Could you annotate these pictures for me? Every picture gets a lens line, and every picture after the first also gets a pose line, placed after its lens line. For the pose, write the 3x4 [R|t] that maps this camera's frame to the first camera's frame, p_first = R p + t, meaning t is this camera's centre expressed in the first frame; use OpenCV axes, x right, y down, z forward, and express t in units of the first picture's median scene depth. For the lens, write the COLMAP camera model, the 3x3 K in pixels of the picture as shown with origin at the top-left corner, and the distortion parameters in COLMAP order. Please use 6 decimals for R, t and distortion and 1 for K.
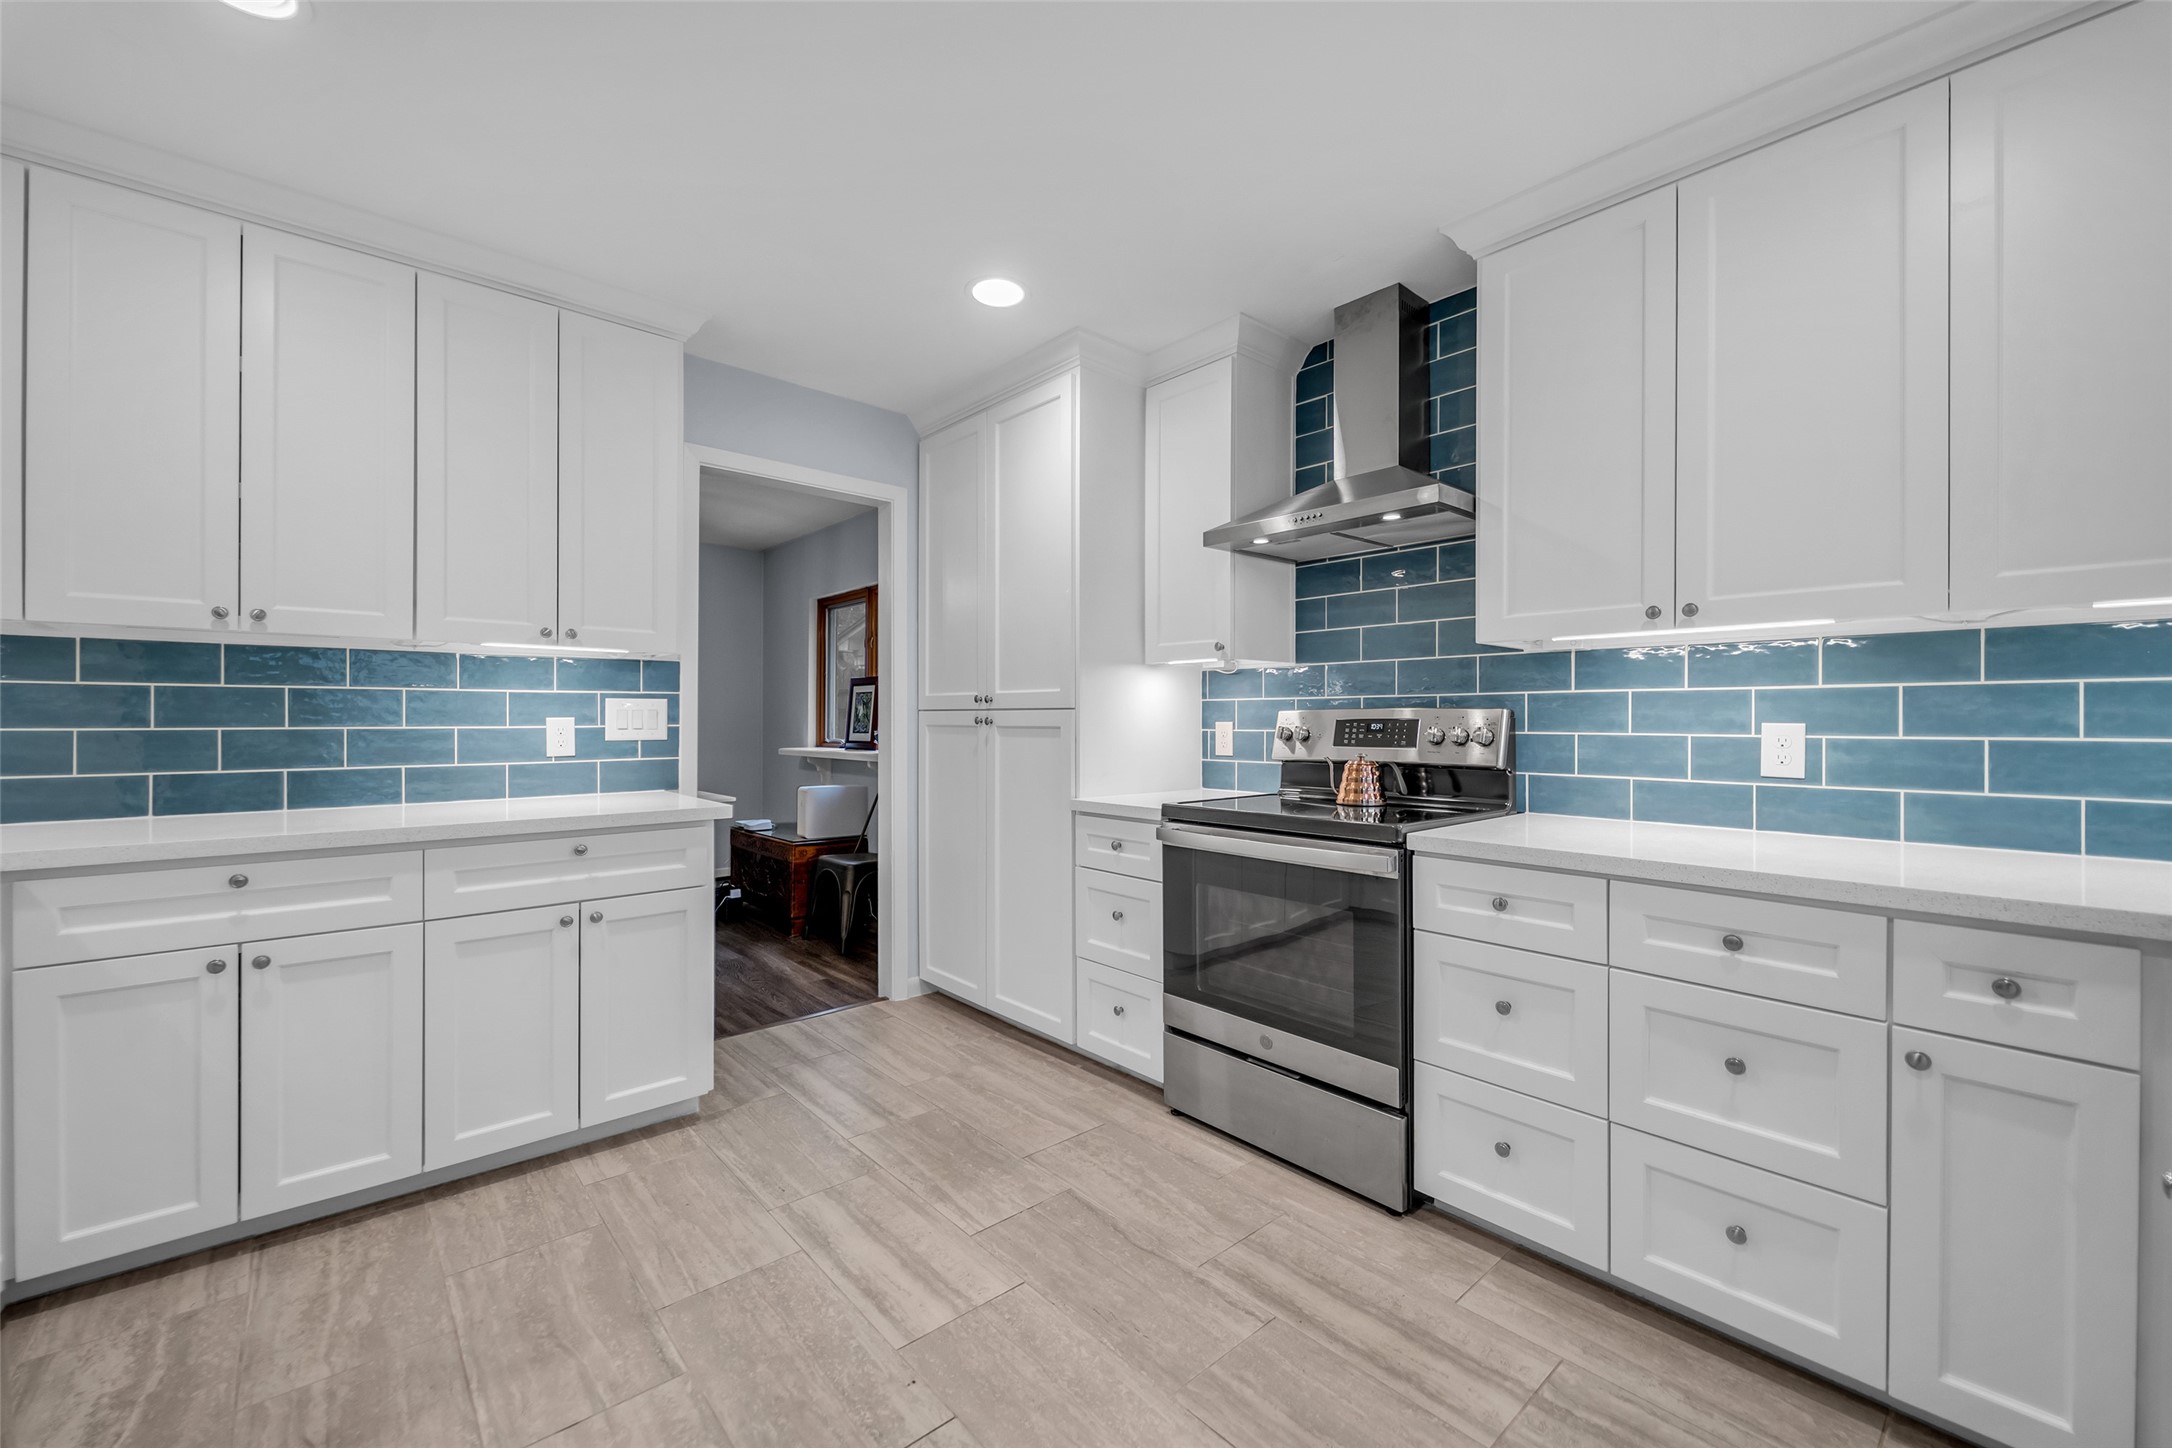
lens RADIAL K [[879.7, 0, 1082.4], [0, 879.7, 712.8], [0, 0, 1]] dist [0.006735, -0.003181]
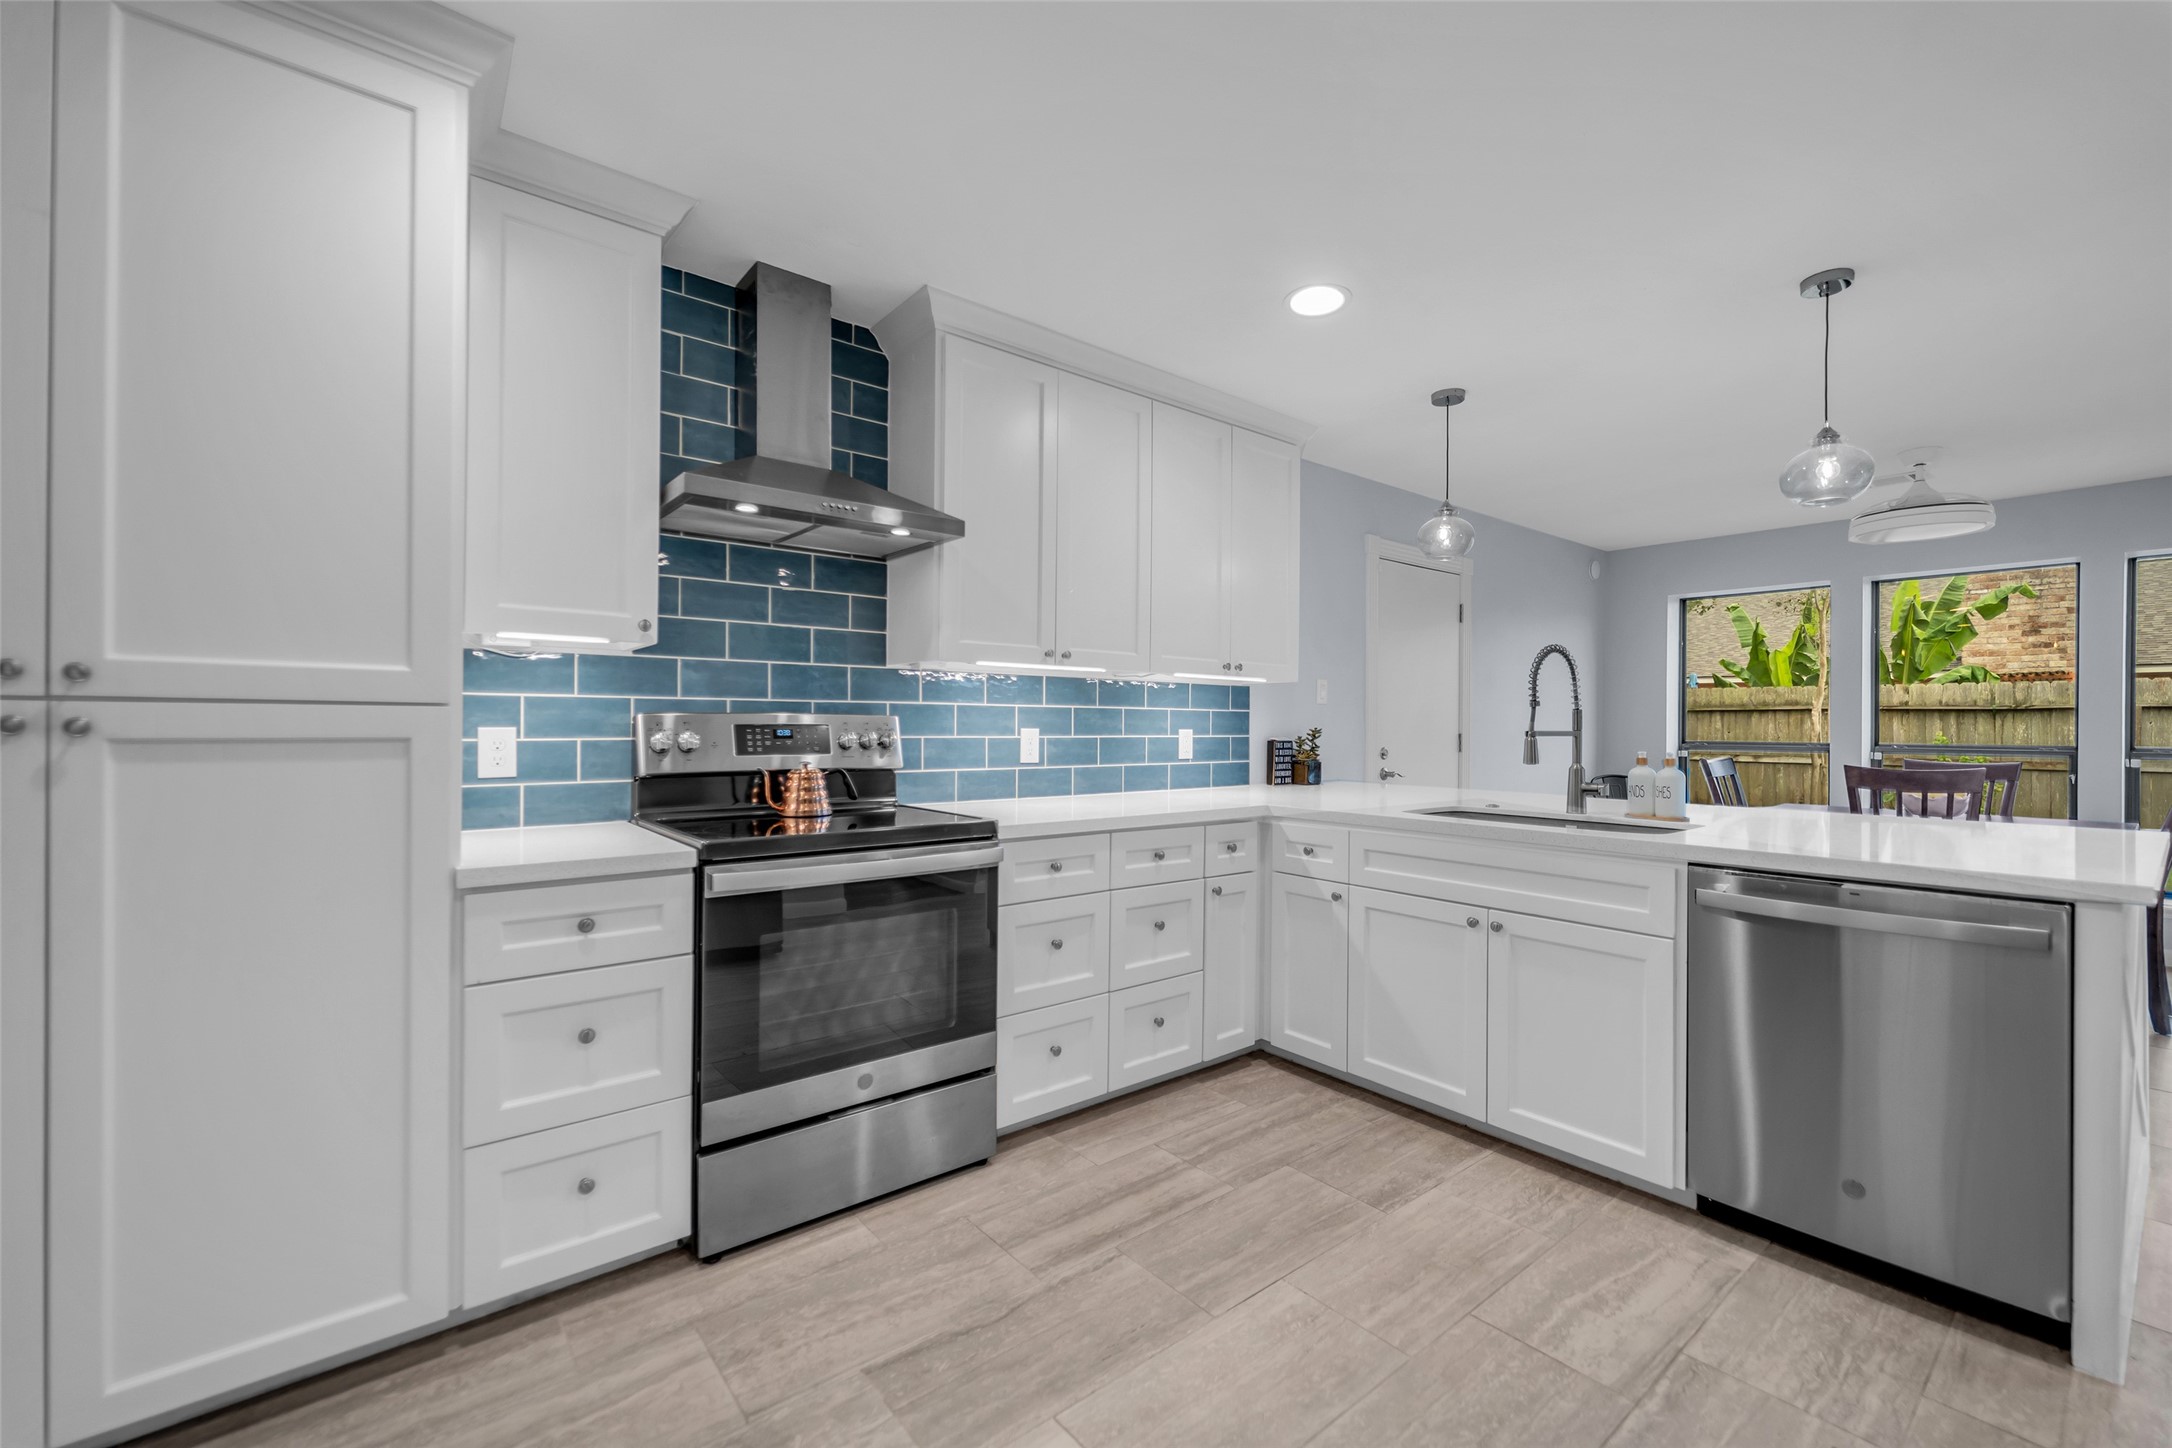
lens RADIAL K [[879.7, 0, 1078.0], [0, 879.7, 726.4], [0, 0, 1]] dist [0.006735, -0.003181]
pose [[0.045849, -0.001407, 0.998947, -0.665580], [-0.013386, 0.999908, 0.002022, 0.003030], [-0.998859, -0.013465, 0.045826, 0.719313]]
